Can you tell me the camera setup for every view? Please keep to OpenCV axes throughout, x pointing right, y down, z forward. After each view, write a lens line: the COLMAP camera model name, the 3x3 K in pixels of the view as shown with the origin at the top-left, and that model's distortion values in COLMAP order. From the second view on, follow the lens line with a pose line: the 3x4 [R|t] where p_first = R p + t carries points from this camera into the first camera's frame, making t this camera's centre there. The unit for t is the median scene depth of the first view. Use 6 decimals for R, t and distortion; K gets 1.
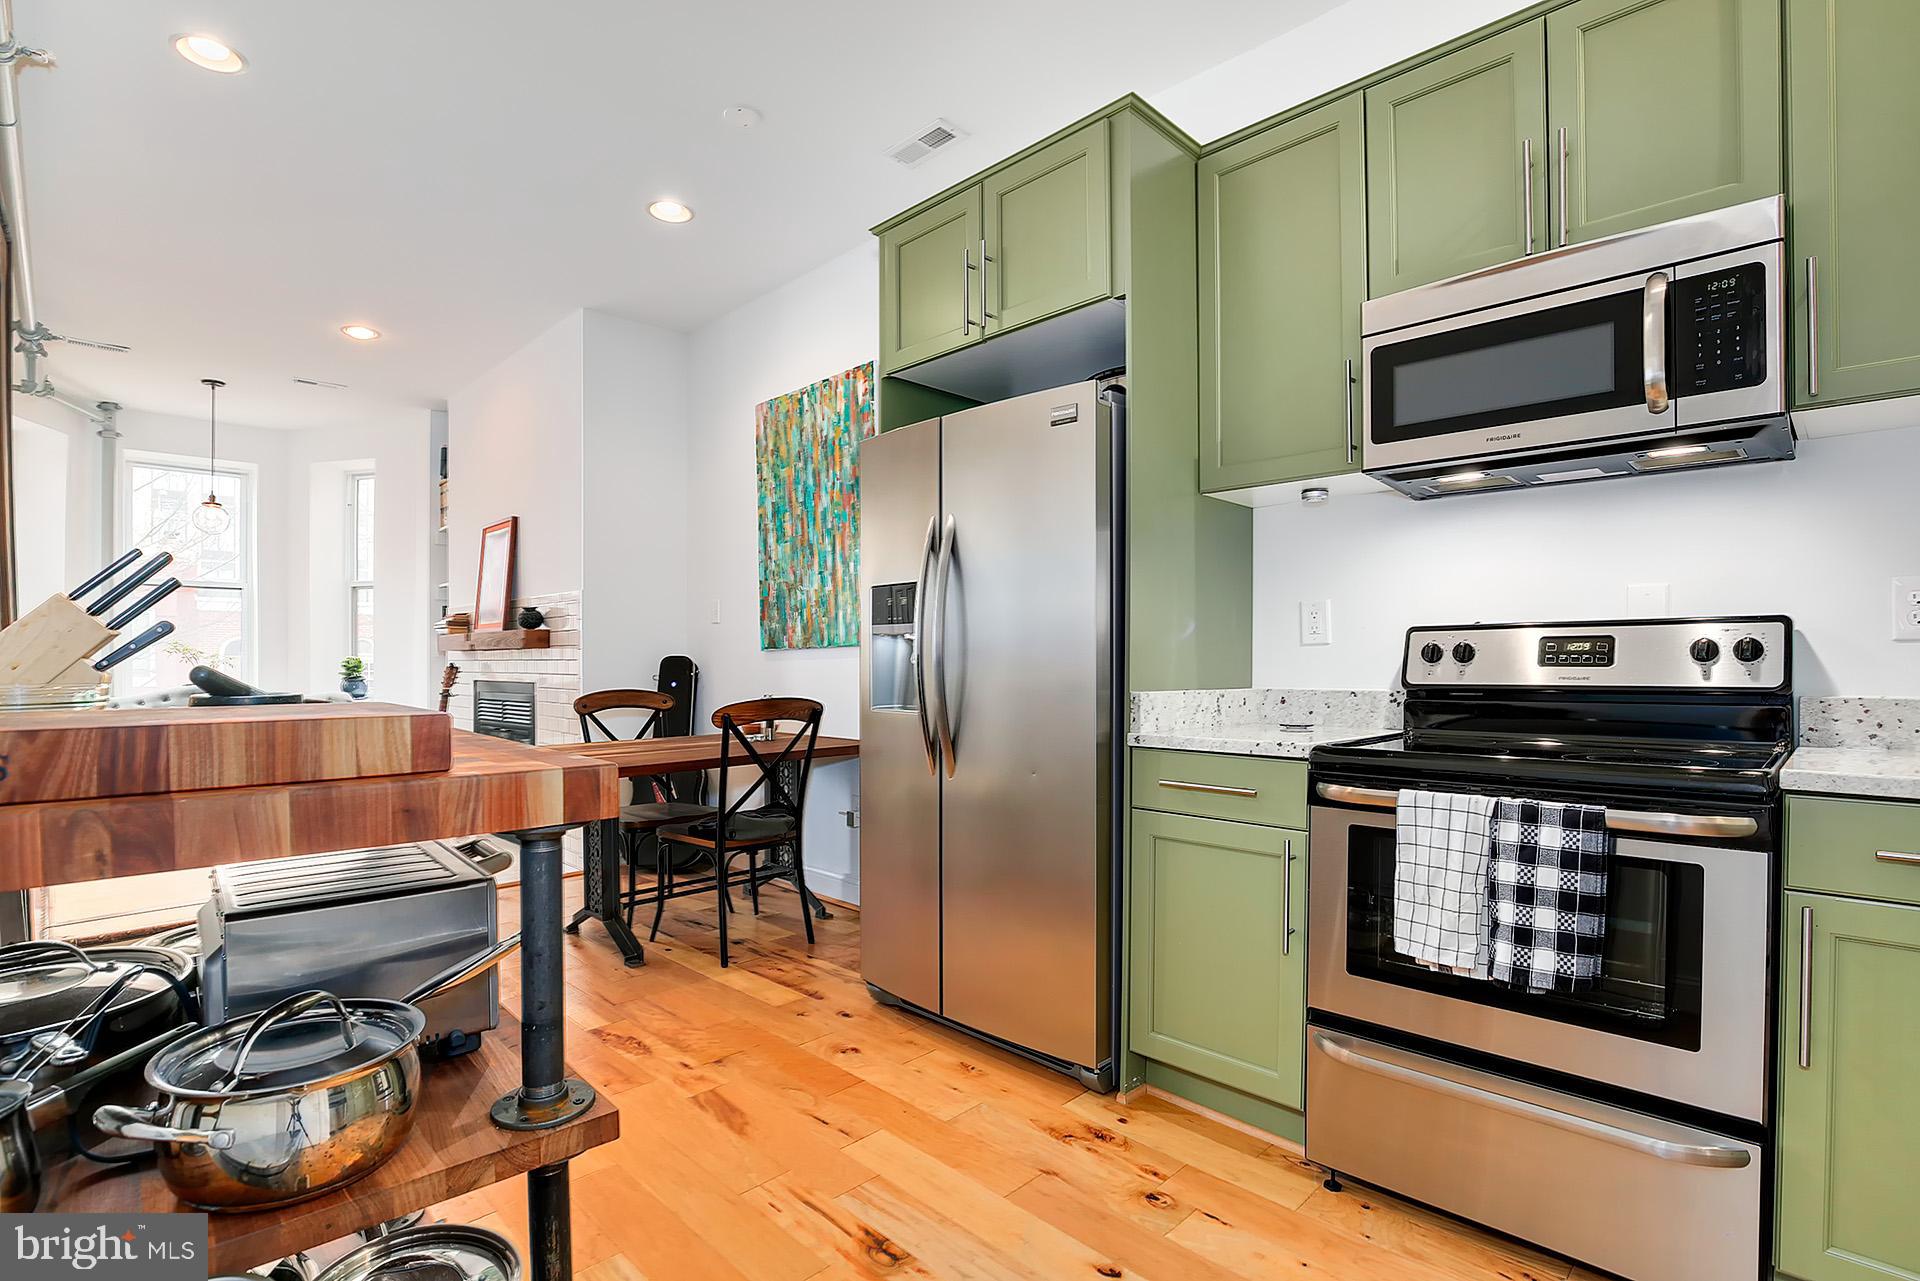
lens RADIAL K [[956.4, 0, 969.5], [0, 956.4, 653.6], [0, 0, 1]] dist [-0.032164, -0.001068]
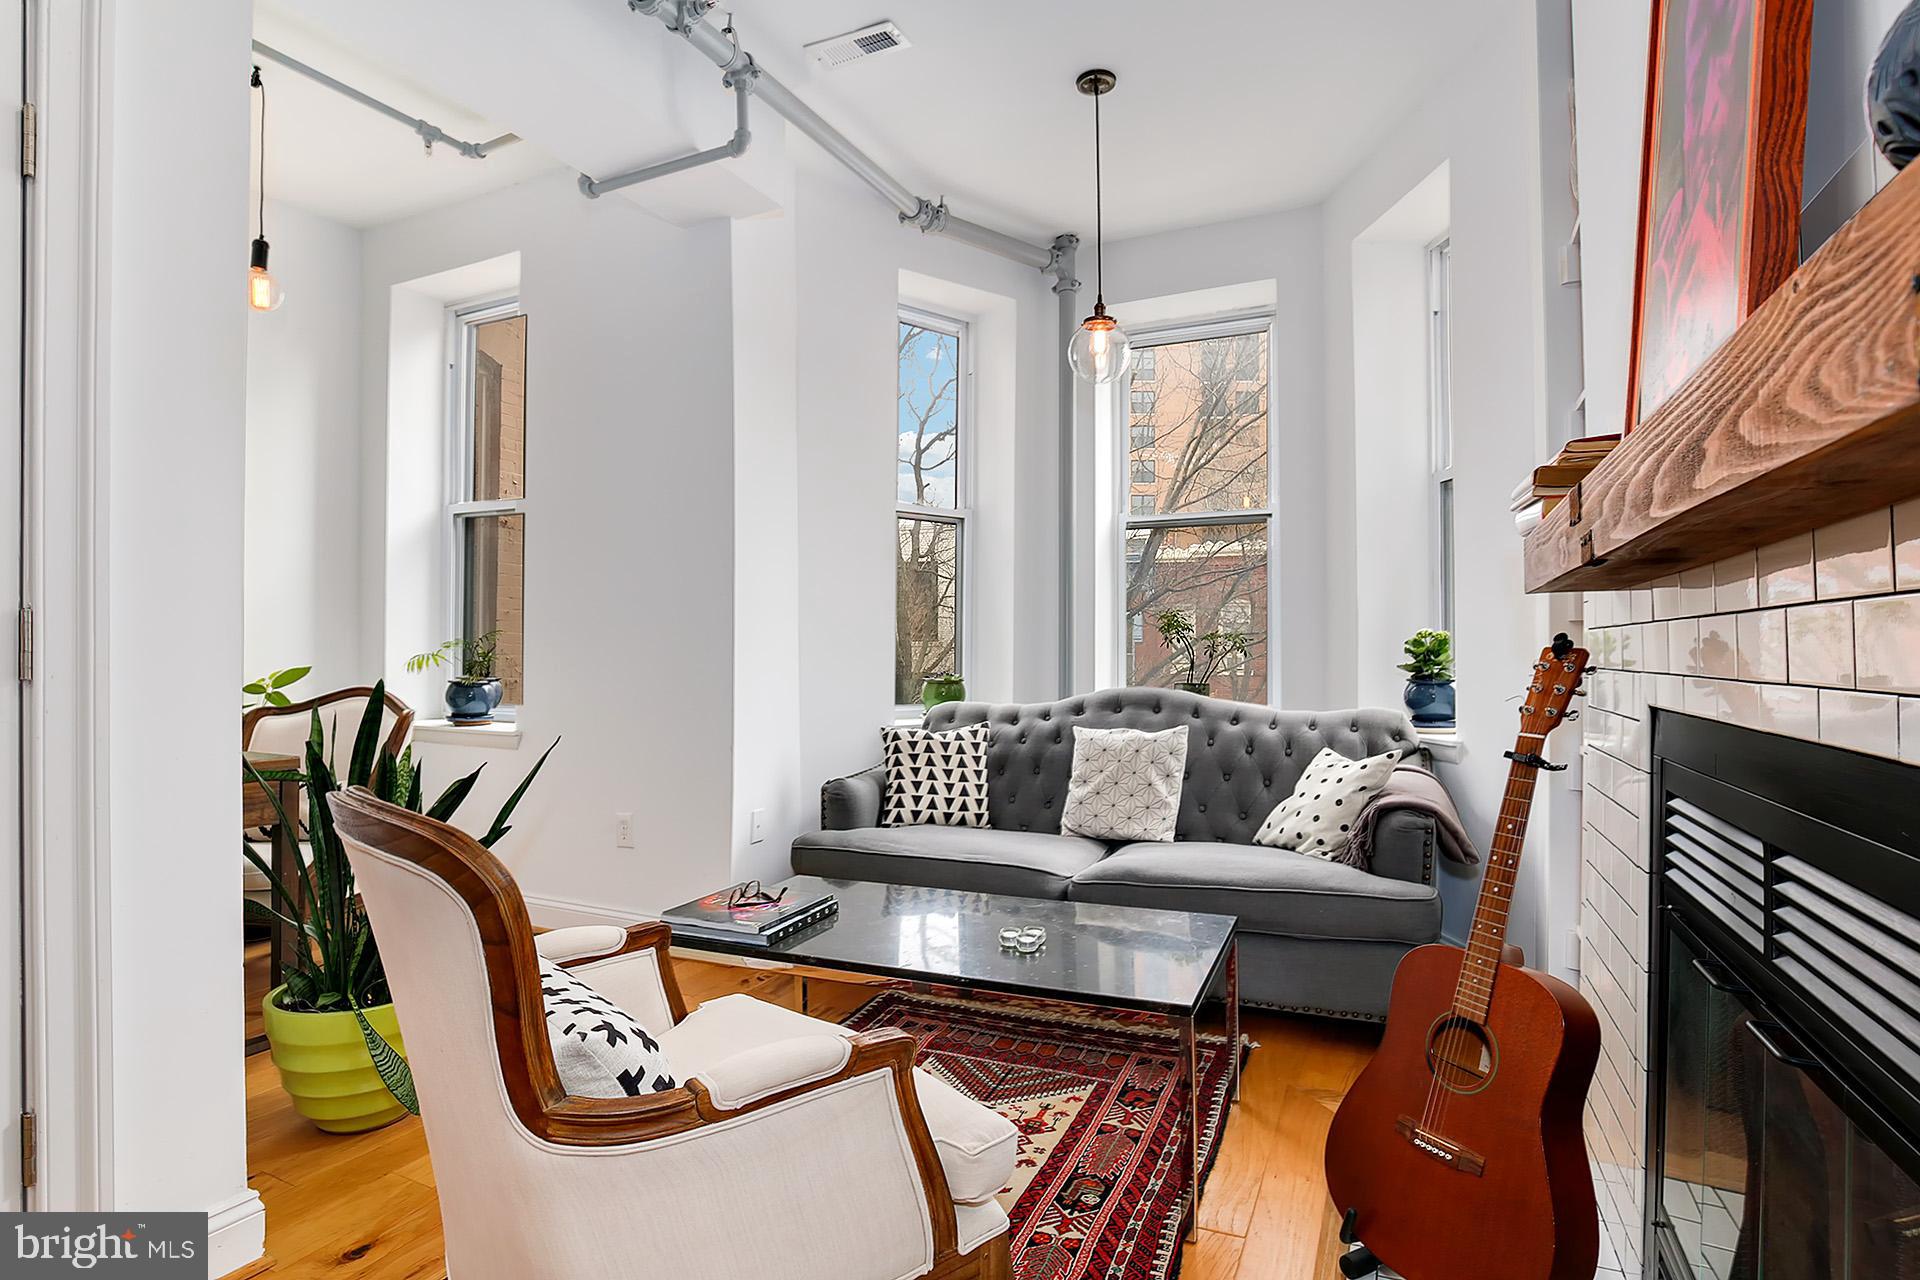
lens RADIAL K [[914.8, 0, 989.2], [0, 914.8, 658.6], [0, 0, 1]] dist [-0.028565, 0.001063]
pose [[0.352974, 0.005939, -0.935614, -0.365530], [0.009755, 0.999902, 0.010027, 0.012351], [0.935582, -0.012666, 0.352882, 0.751456]]
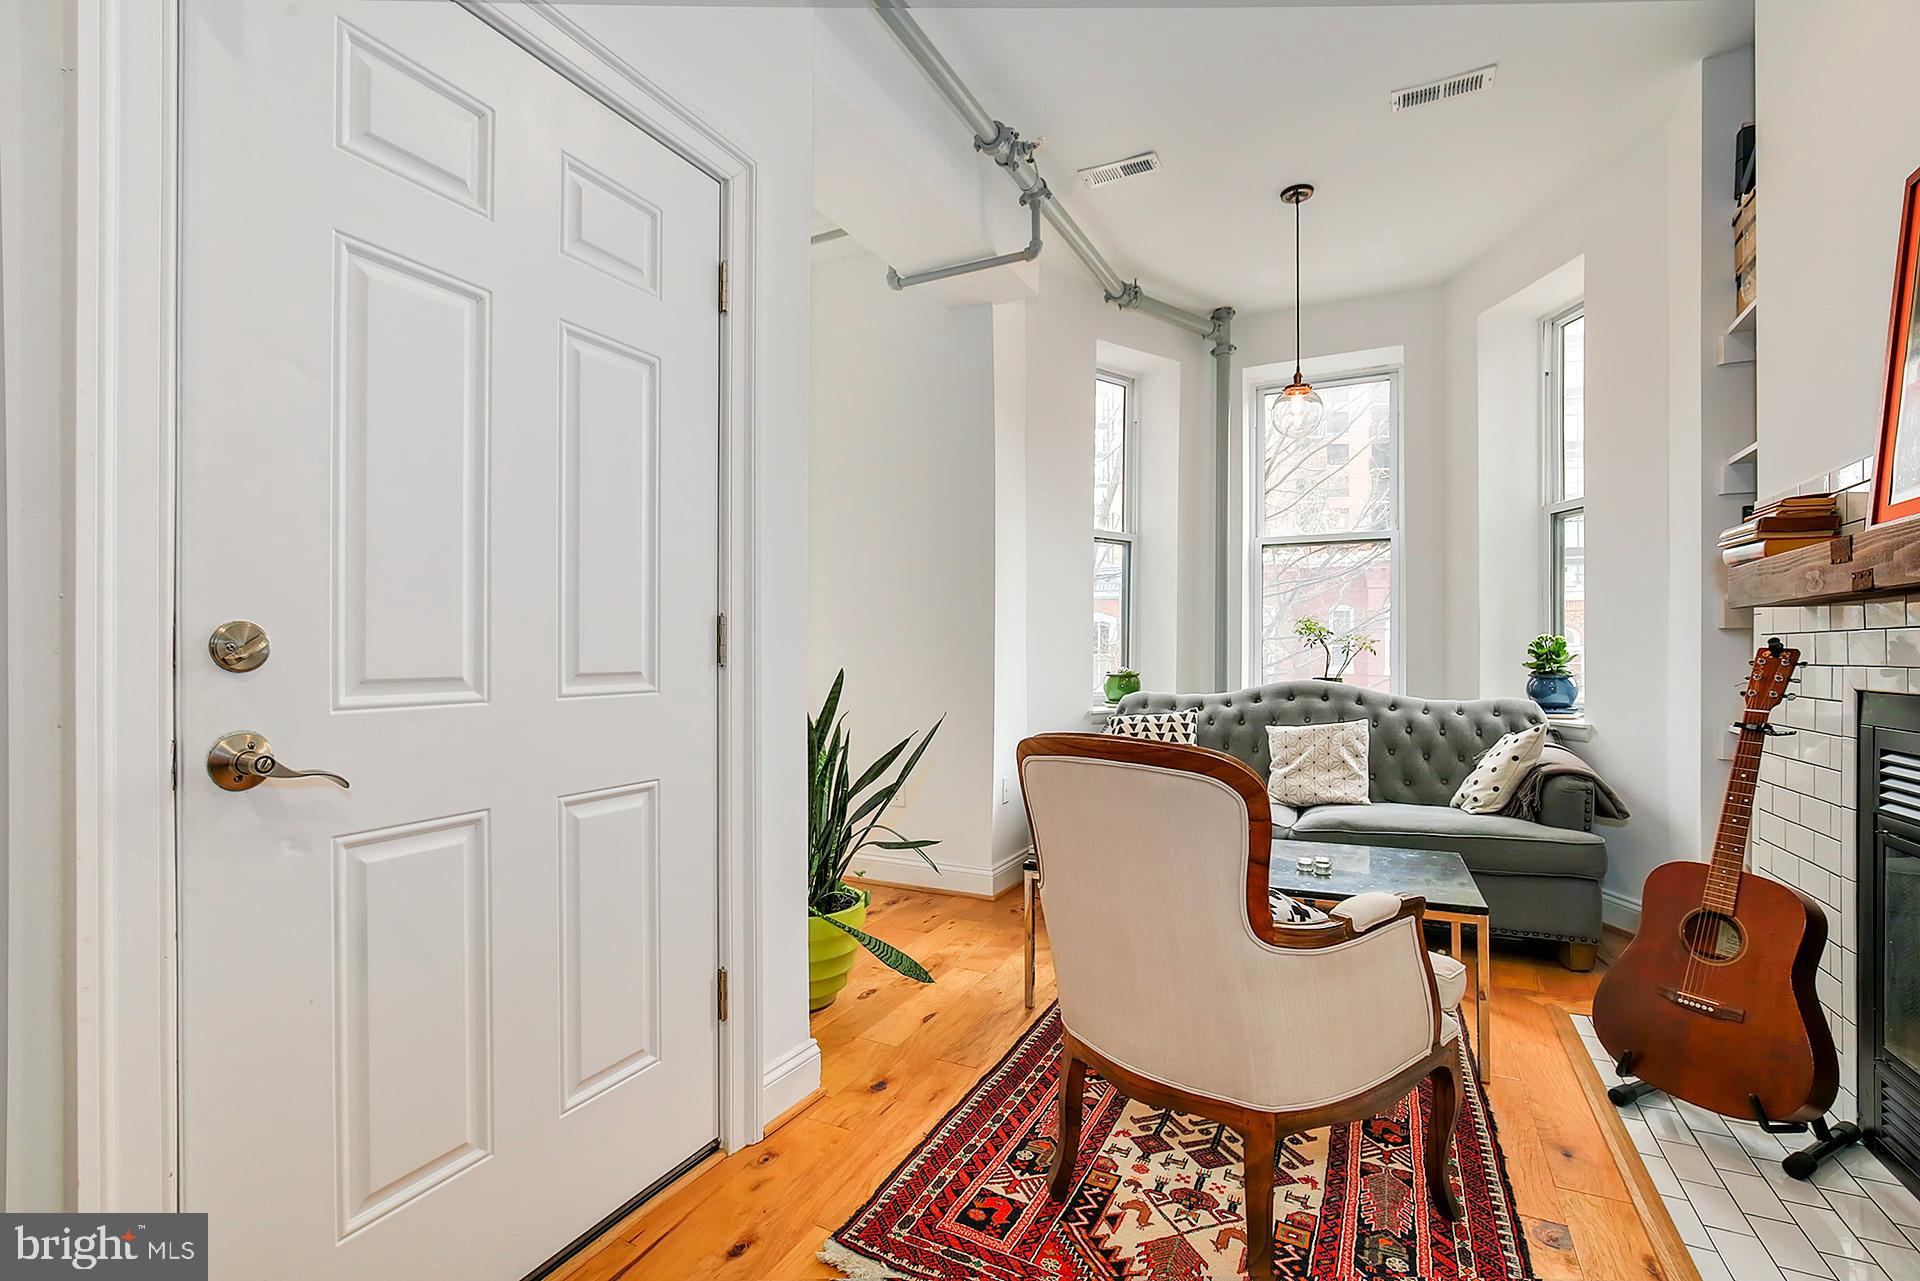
lens RADIAL K [[815.4, 0, 1014.0], [0, 815.4, 660.6], [0, 0, 1]] dist [0.003138, 0.001545]
pose [[0.338709, 0.009032, -0.940848, -0.349165], [0.006474, 0.999908, 0.011930, 0.012527], [0.940869, -0.010132, 0.338619, 0.618934]]
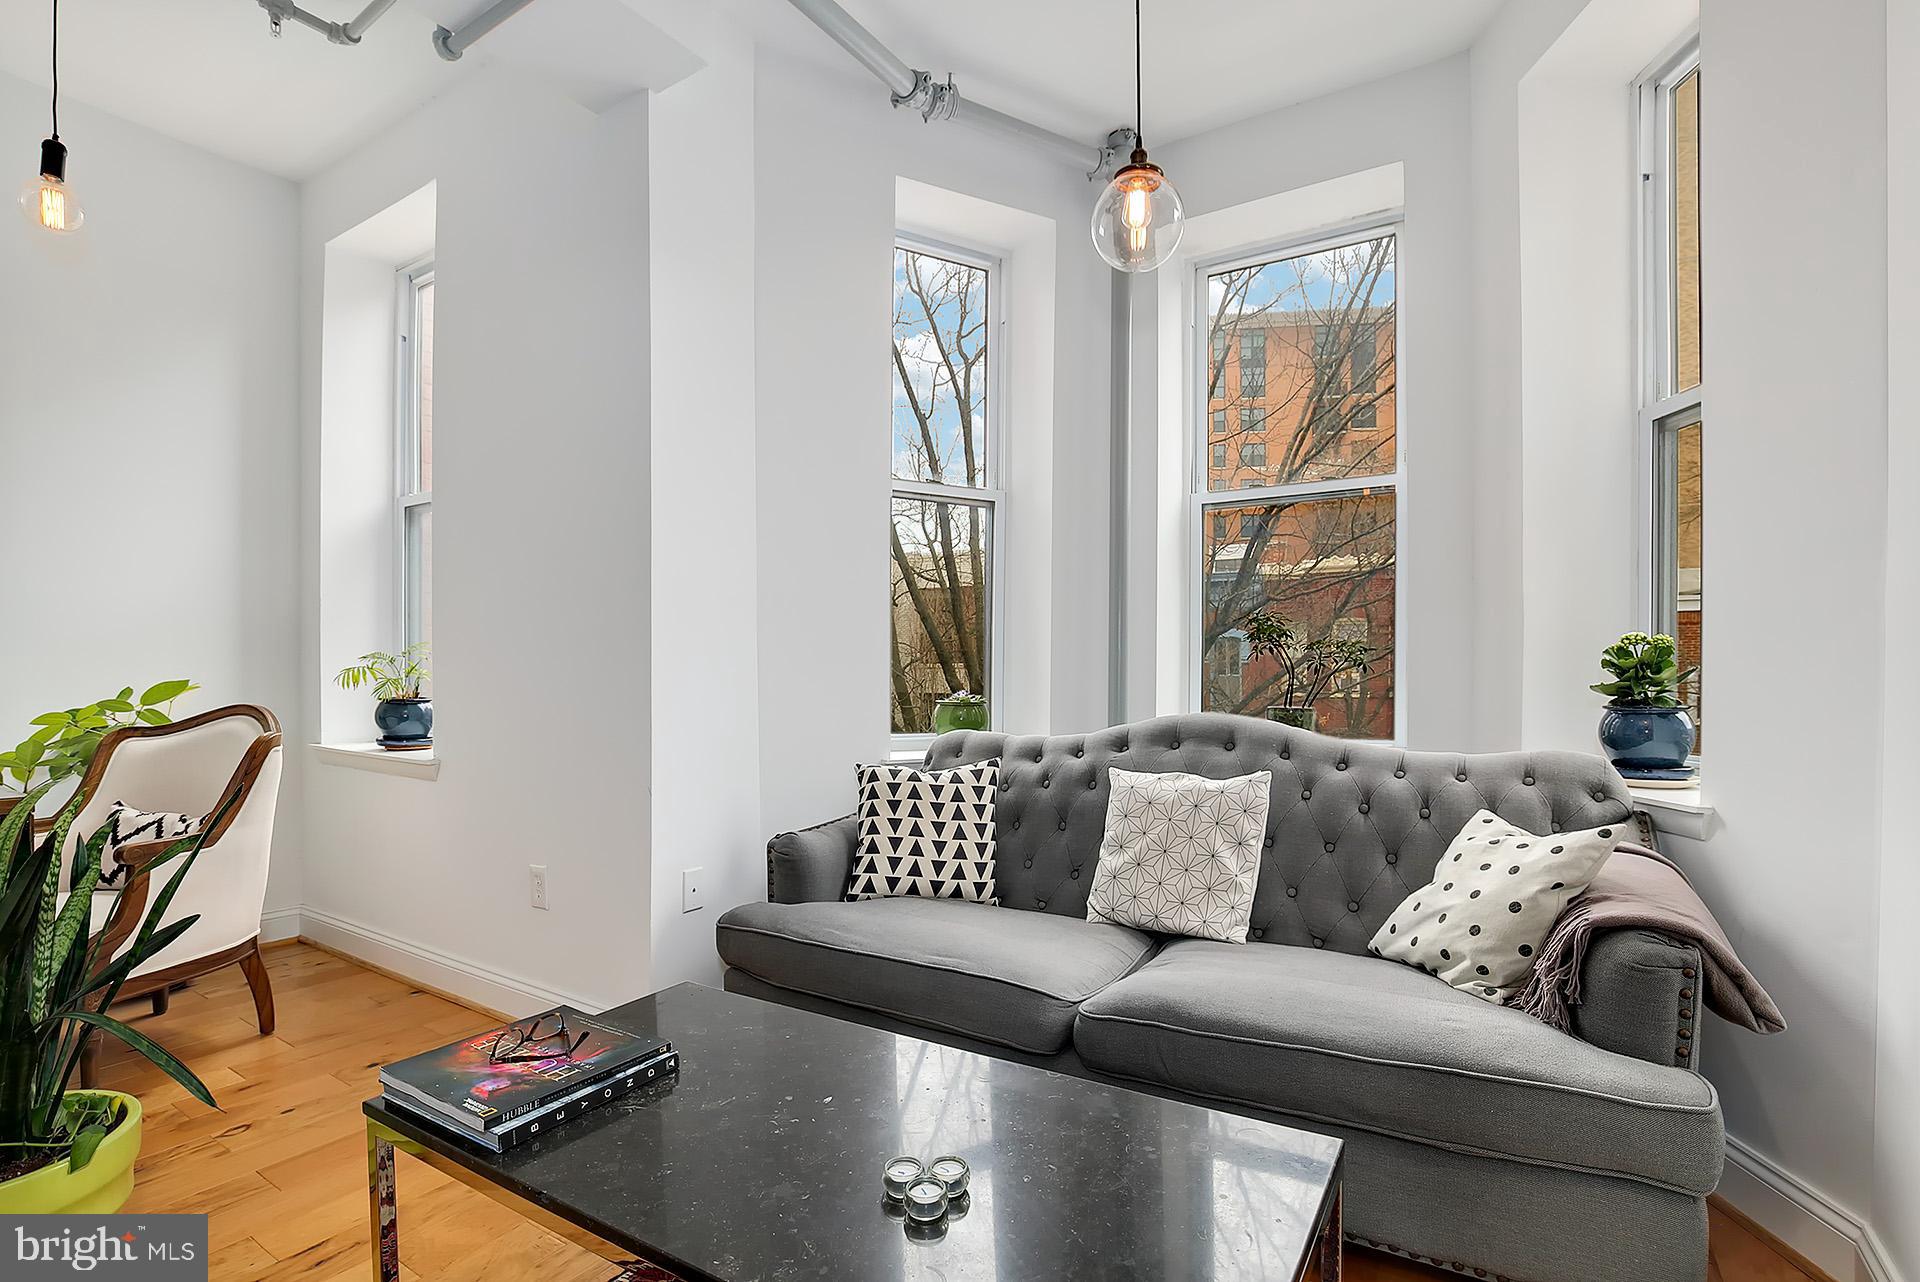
lens RADIAL K [[914.8, 0, 966.4], [0, 914.8, 682.0], [0, 0, 1]] dist [-0.028565, 0.001063]
pose [[0.223294, 0.012444, -0.974672, -0.484854], [0.006548, 0.999877, 0.014266, 0.015751], [0.974729, -0.009568, 0.223185, 0.840132]]
